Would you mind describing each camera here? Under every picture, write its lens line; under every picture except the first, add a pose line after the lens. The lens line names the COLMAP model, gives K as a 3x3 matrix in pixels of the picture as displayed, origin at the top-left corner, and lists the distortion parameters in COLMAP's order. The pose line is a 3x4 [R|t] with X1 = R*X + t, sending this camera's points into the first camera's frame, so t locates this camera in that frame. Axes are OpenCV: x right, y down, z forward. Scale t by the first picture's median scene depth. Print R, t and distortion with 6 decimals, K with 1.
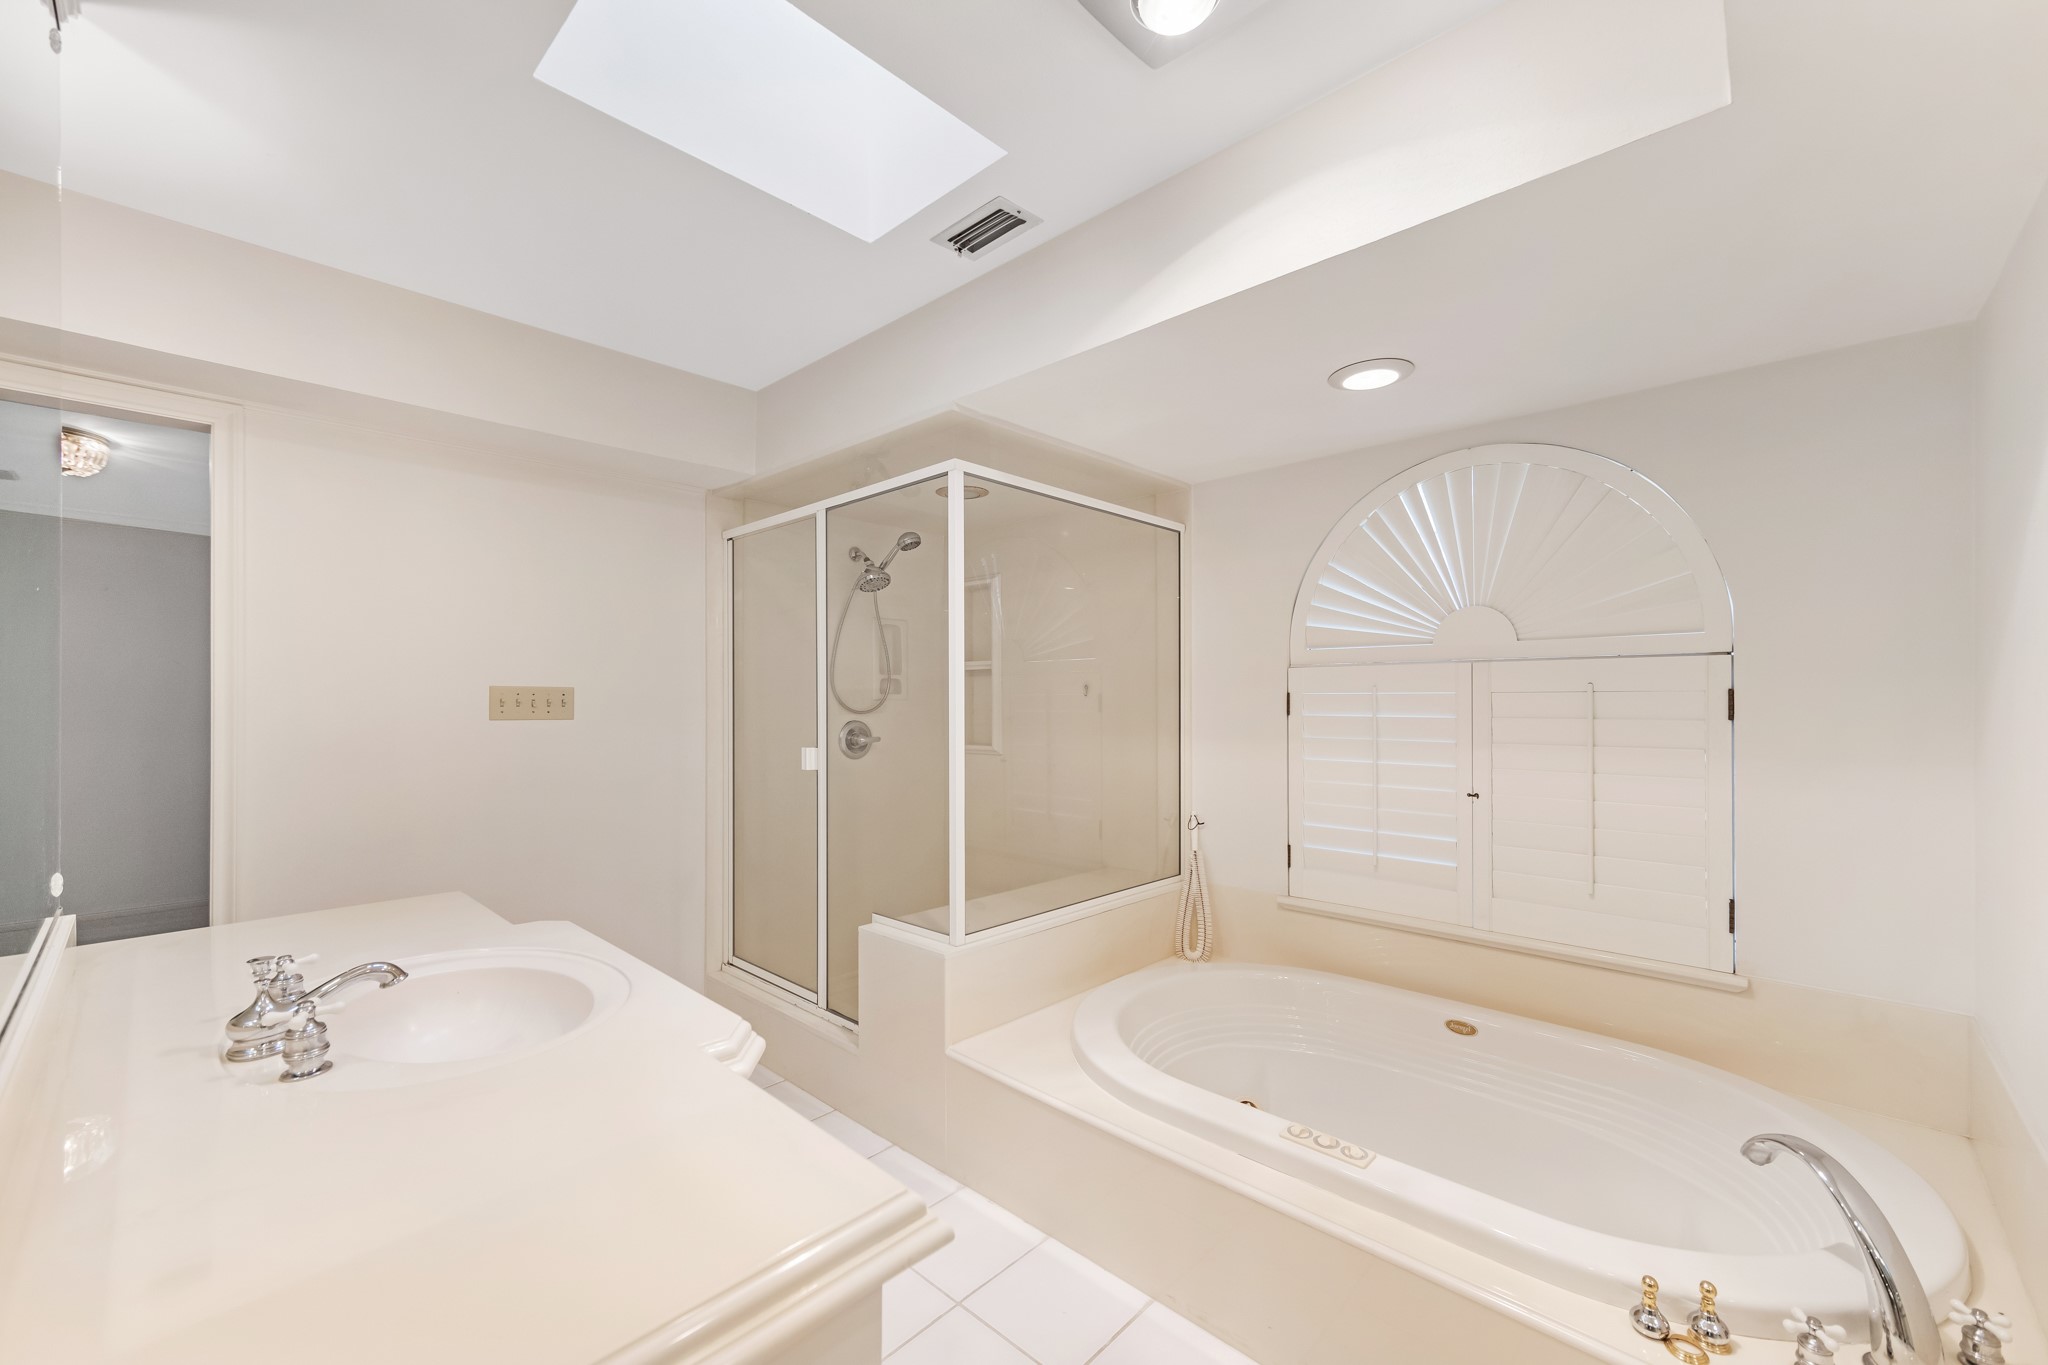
lens RADIAL K [[805.2, 0, 1033.7], [0, 805.2, 679.9], [0, 0, 1]] dist [-0.009472, -0.000015]
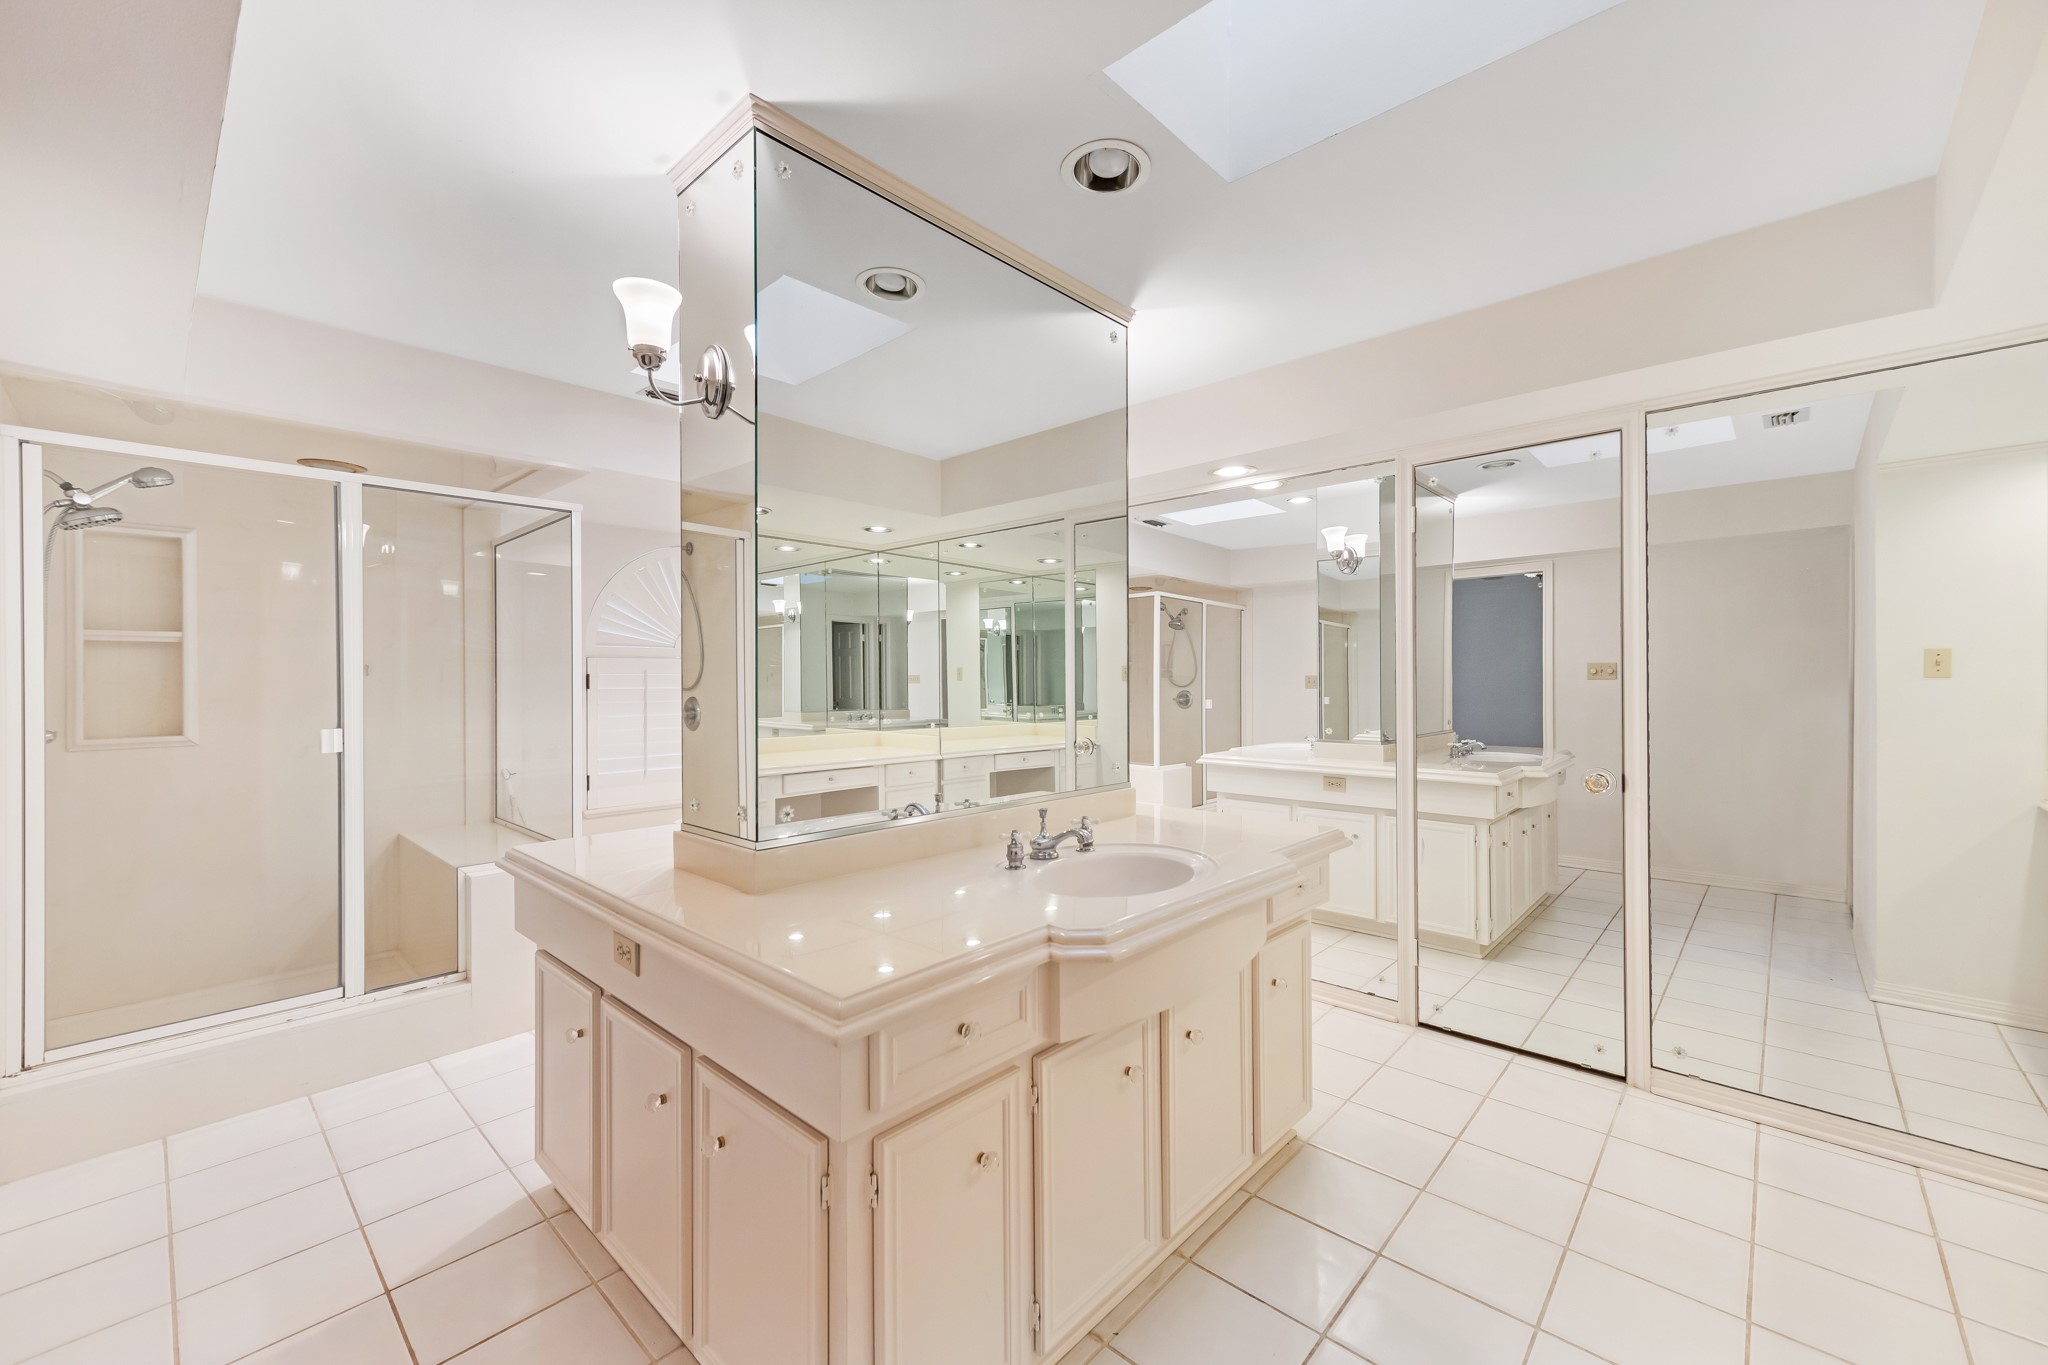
lens RADIAL K [[805.6, 0, 1069.3], [0, 805.6, 676.4], [0, 0, 1]] dist [-0.021388, 0.000191]
pose [[-0.043684, 0.000420, 0.999045, -1.300506], [-0.028024, 0.999606, -0.001646, -0.004379], [-0.998652, -0.028069, -0.043655, 0.184236]]
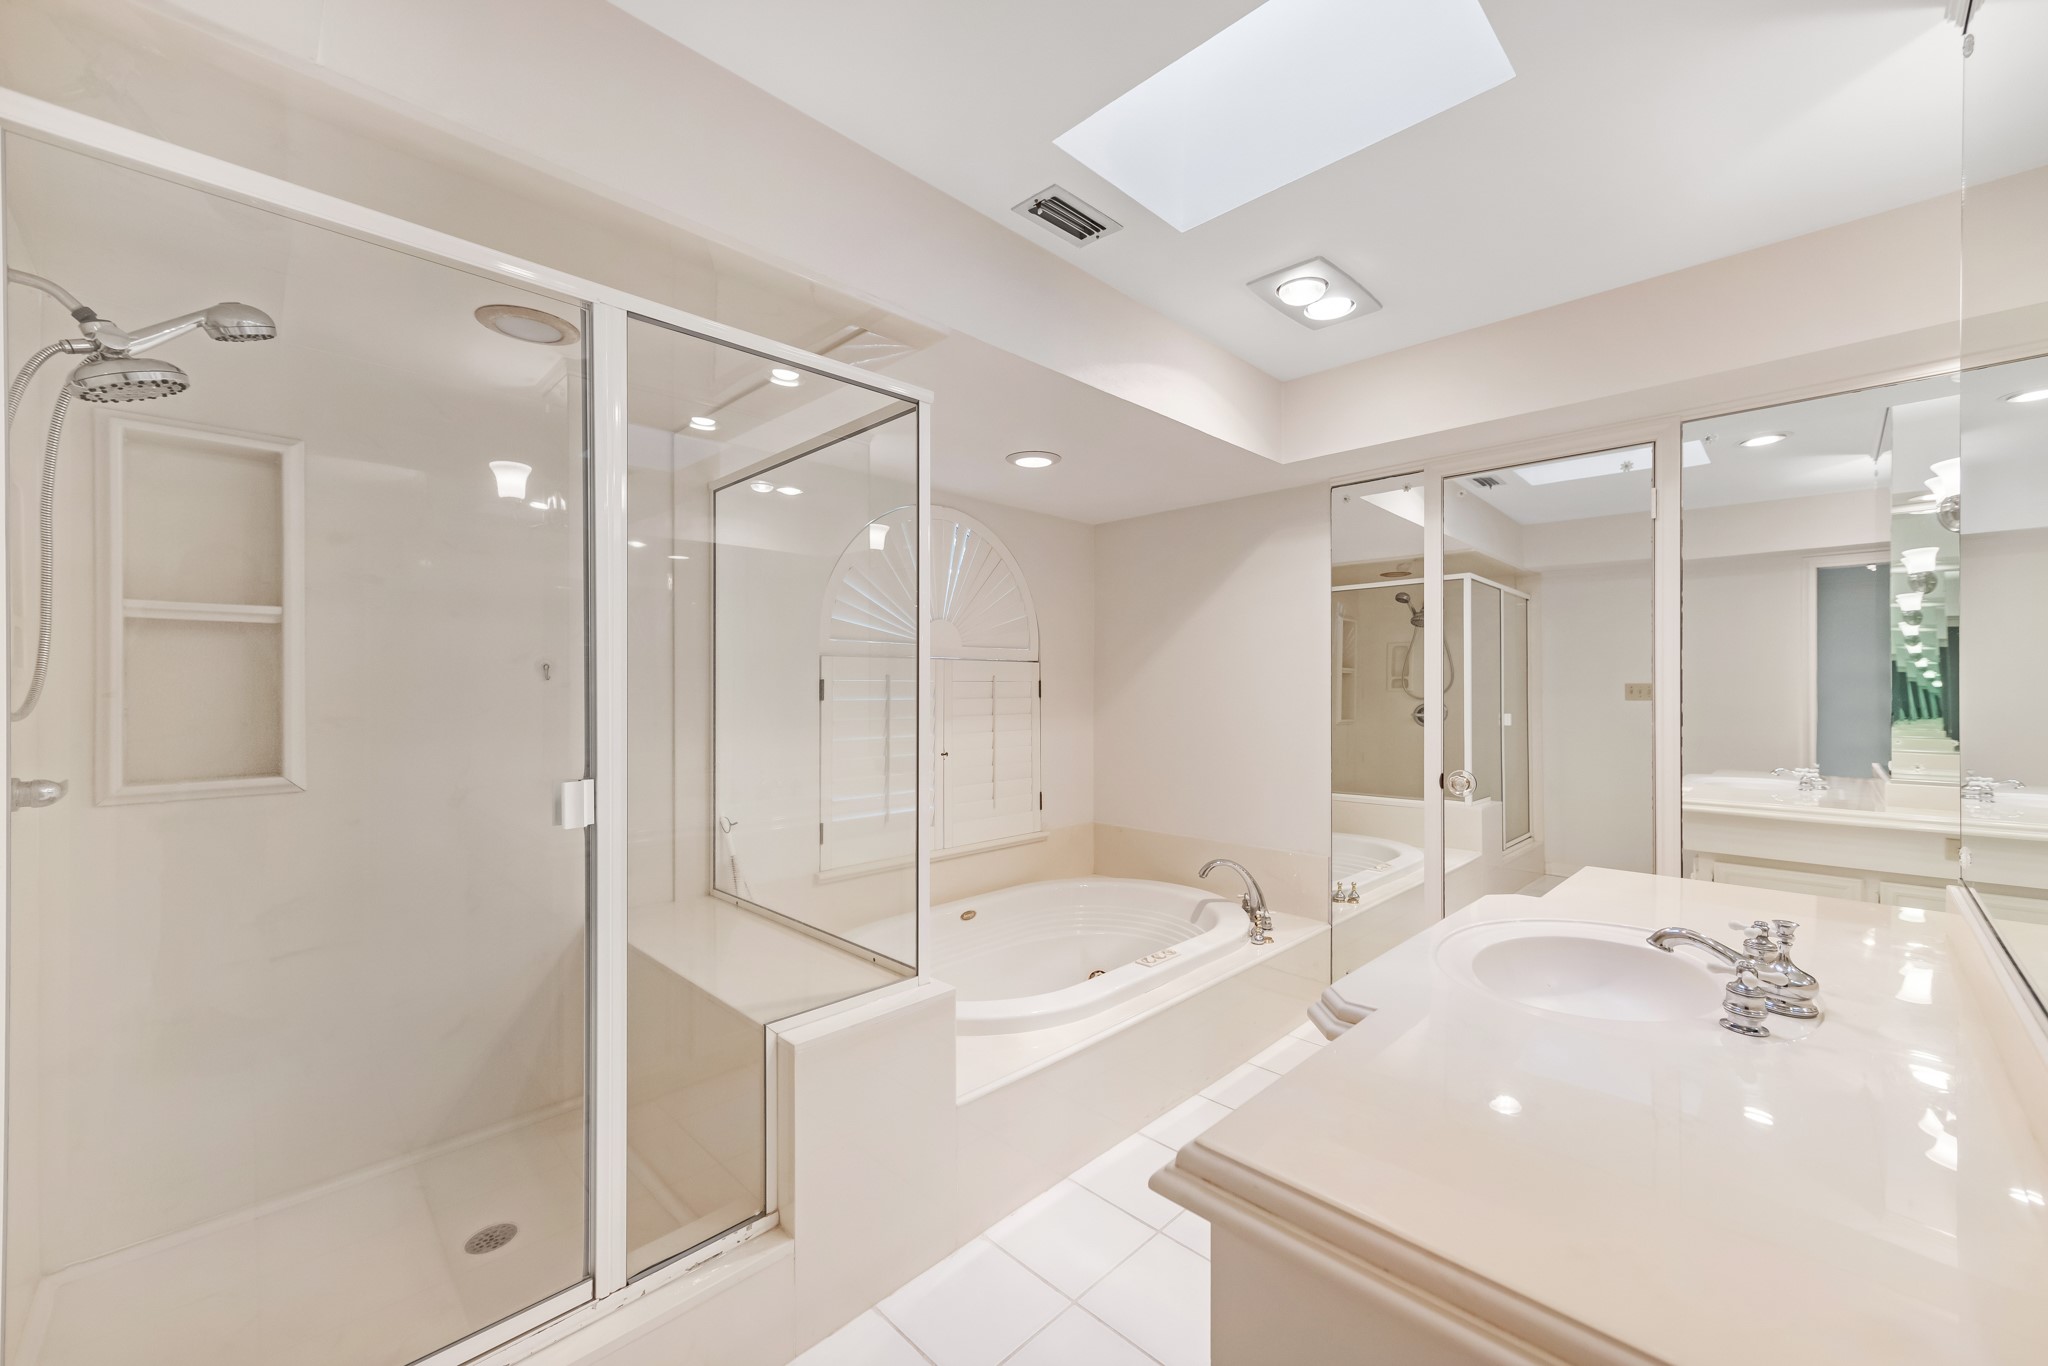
lens RADIAL K [[805.2, 0, 1033.7], [0, 805.2, 680.4], [0, 0, 1]] dist [-0.009472, -0.000015]
pose [[0.023239, 0.004505, 0.999720, -0.788481], [-0.030331, 0.999533, -0.003799, 0.013427], [-0.999270, -0.030235, 0.023365, 0.750294]]
